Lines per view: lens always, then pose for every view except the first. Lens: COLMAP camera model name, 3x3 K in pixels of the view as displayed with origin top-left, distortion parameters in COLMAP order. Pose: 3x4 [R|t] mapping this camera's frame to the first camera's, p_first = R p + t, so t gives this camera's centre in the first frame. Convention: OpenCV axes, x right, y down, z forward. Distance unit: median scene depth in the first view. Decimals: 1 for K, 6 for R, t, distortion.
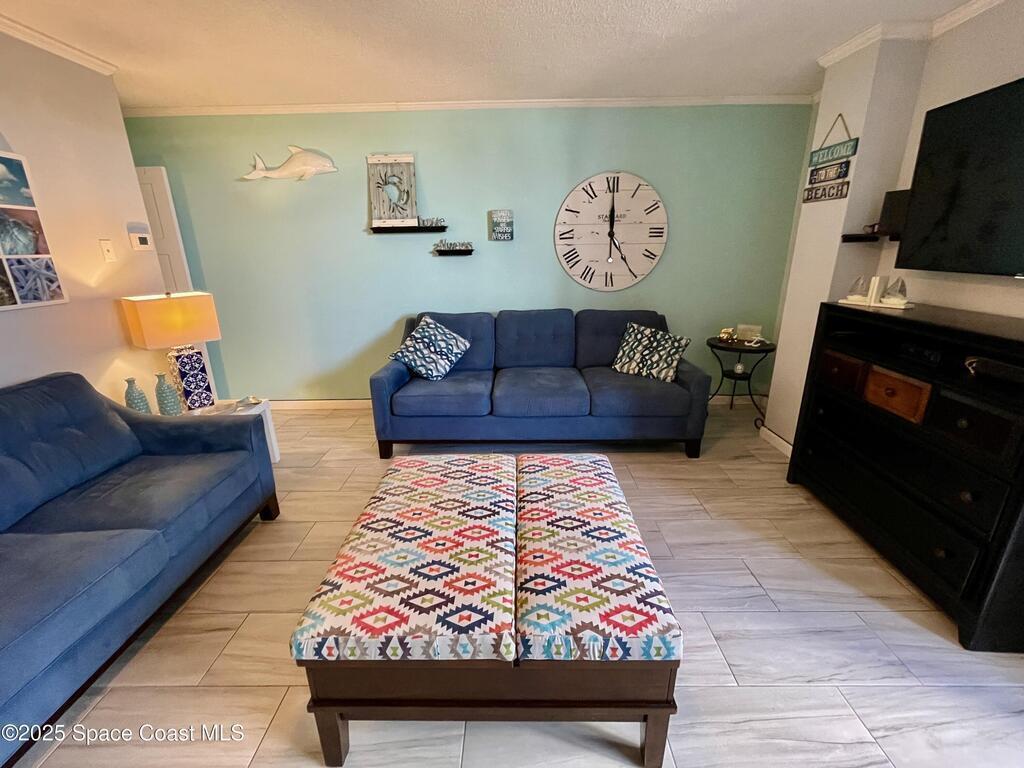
lens RADIAL K [[428.2, 0, 510.6], [0, 428.2, 384.5], [0, 0, 1]] dist [-0.002230, -0.000521]
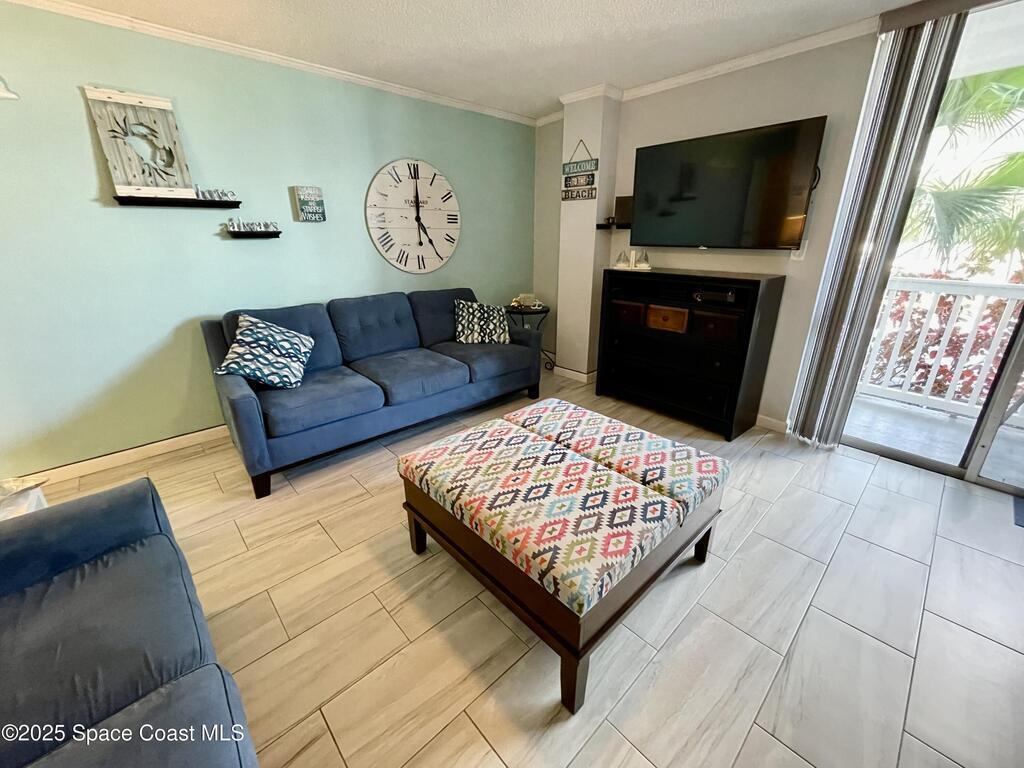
lens RADIAL K [[413.2, 0, 510.7], [0, 413.2, 384.2], [0, 0, 1]] dist [-0.001399, -0.000719]
pose [[0.725657, -0.222416, 0.651117, -0.405587], [0.203338, 0.973367, 0.105878, -0.016020], [-0.657325, 0.055565, 0.751556, 0.115887]]
